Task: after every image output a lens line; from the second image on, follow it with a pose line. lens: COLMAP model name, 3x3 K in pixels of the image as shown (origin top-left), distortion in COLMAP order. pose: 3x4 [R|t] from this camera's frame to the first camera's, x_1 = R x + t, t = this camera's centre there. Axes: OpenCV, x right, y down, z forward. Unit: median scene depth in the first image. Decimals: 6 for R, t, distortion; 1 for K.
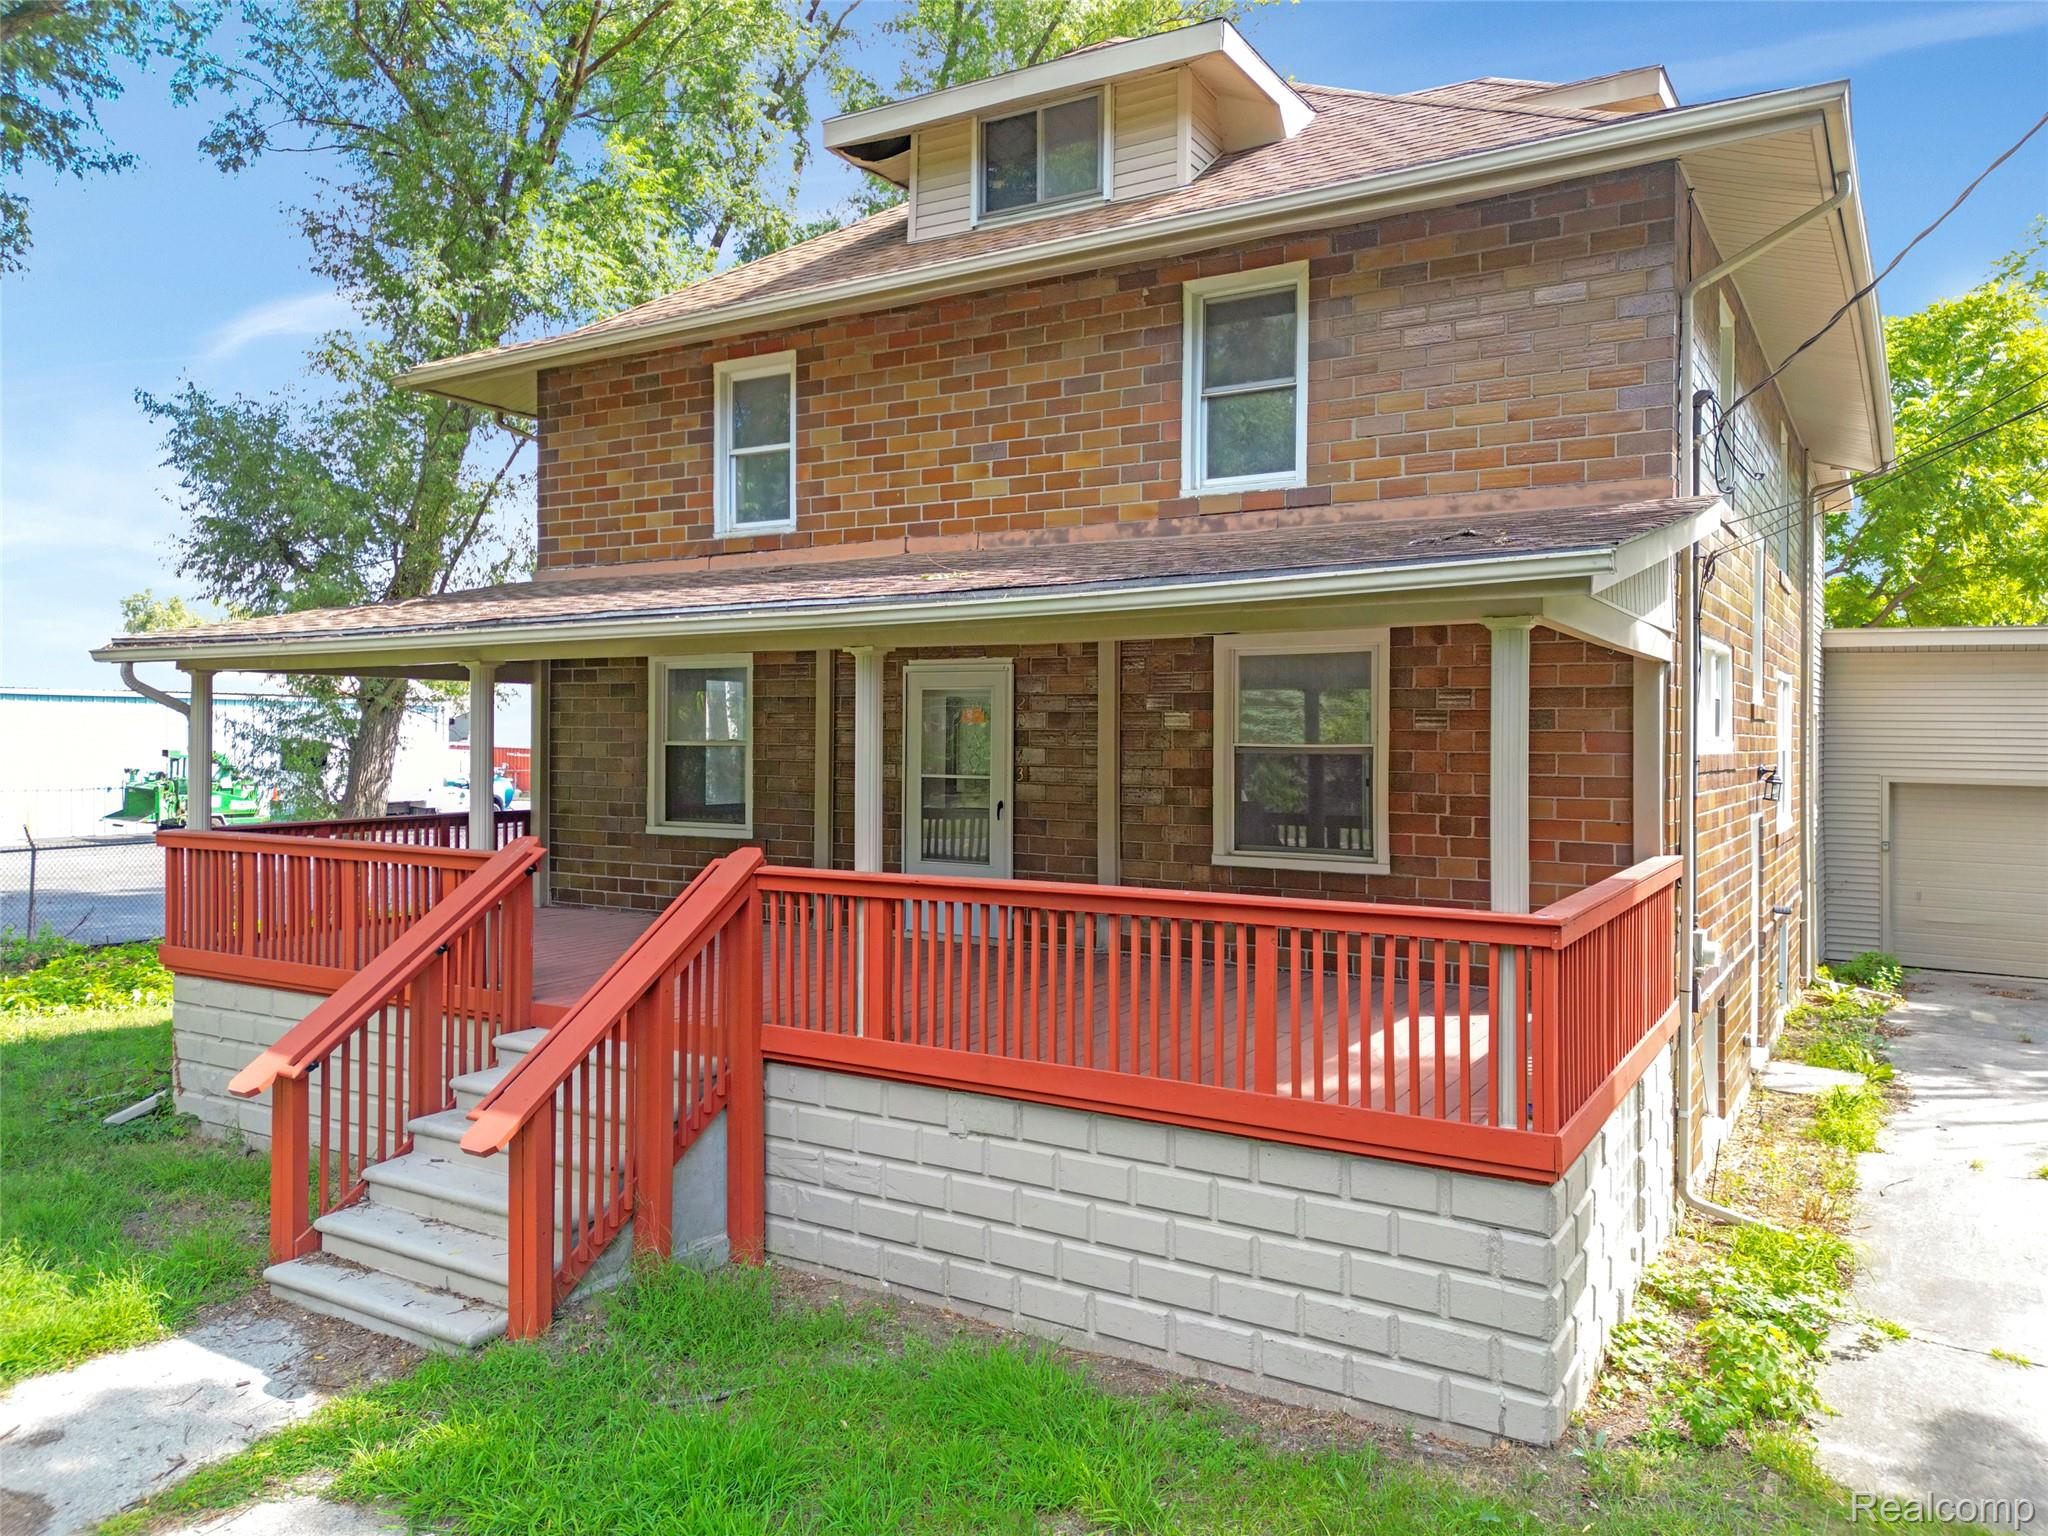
lens RADIAL K [[1455.8, 0, 1012.7], [0, 1455.8, 725.9], [0, 0, 1]] dist [0.089614, -0.090536]
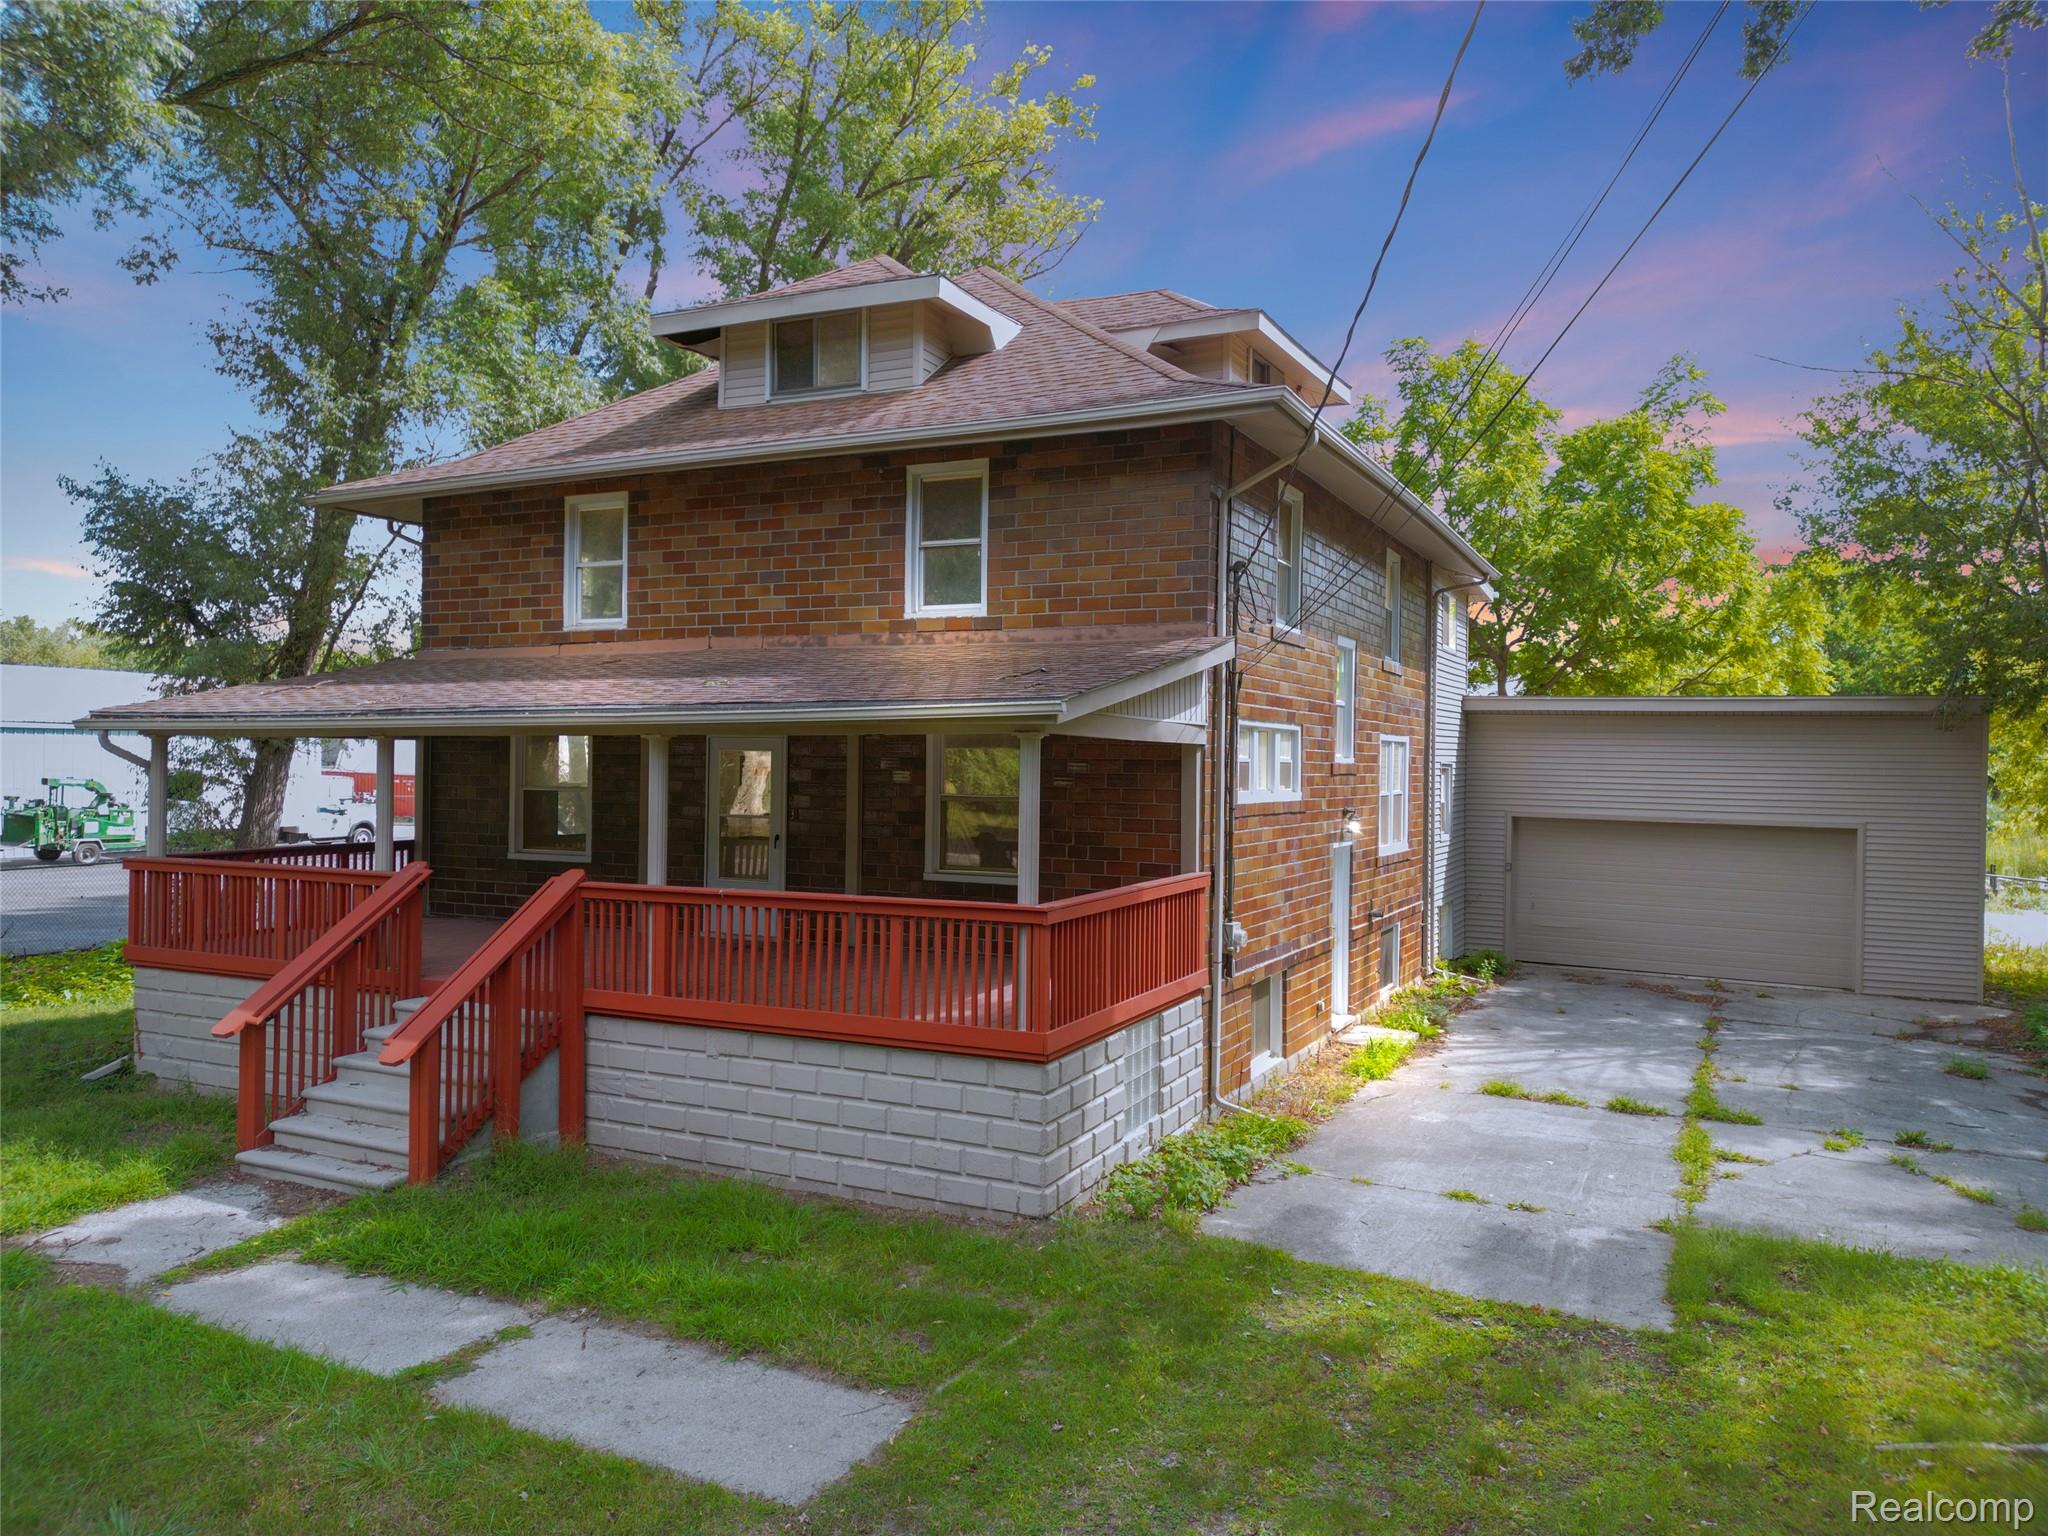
lens RADIAL K [[1426.9, 0, 1002.3], [0, 1426.9, 733.6], [0, 0, 1]] dist [0.091160, -0.079109]
pose [[0.996687, 0.006967, 0.081031, 0.093347], [-0.006026, 0.999912, -0.011847, -0.028151], [-0.081107, 0.011320, 0.996641, -0.349243]]
